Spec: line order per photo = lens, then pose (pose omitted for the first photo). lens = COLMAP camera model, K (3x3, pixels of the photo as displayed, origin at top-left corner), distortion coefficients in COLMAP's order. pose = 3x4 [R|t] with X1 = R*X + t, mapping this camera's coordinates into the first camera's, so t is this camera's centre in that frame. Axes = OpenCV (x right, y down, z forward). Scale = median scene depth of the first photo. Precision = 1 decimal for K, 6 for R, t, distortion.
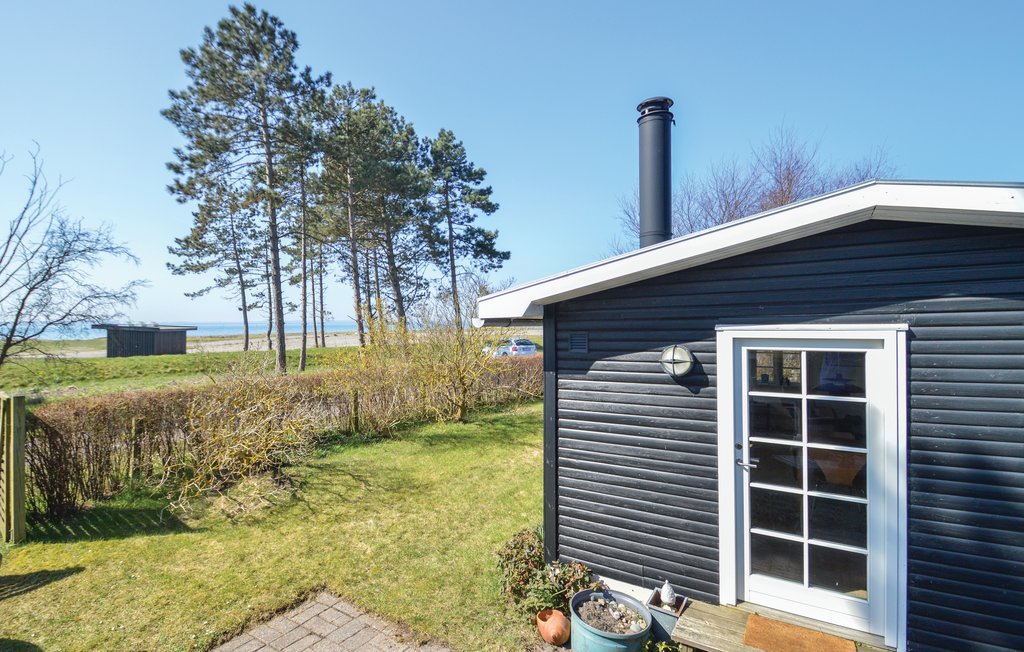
lens RADIAL K [[532.1, 0, 509.0], [0, 532.1, 329.6], [0, 0, 1]] dist [-0.001916, 0.000233]
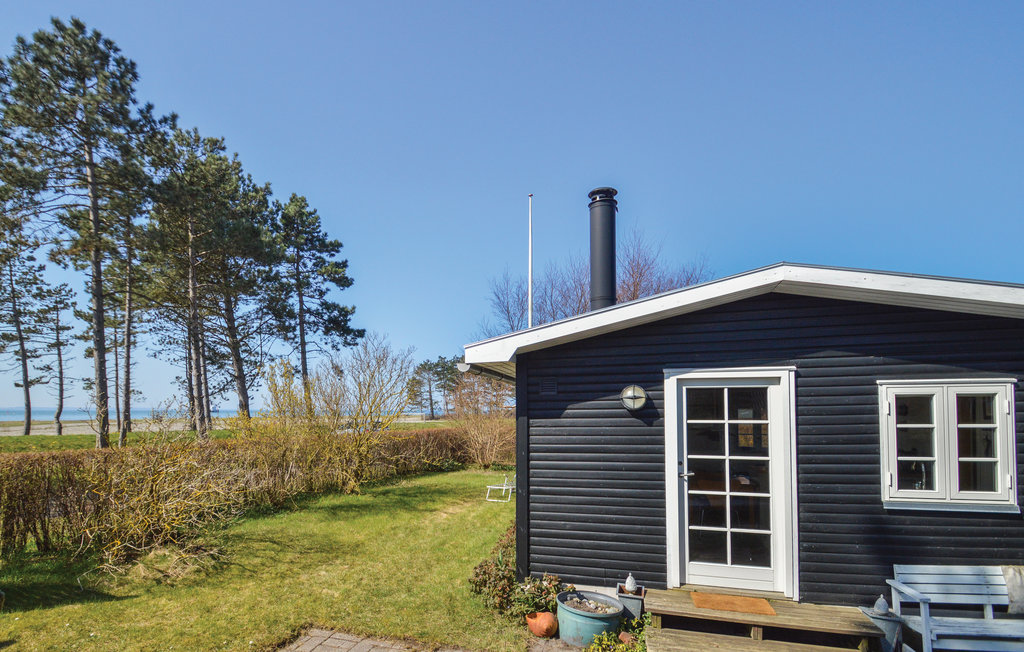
lens RADIAL K [[532.1, 0, 537.7], [0, 532.1, 397.3], [0, 0, 1]] dist [-0.001916, 0.000233]
pose [[0.951545, 0.005835, 0.307454, -0.241103], [0.001900, 0.999689, -0.024855, 0.074292], [-0.307504, 0.024235, 0.951238, -0.102570]]
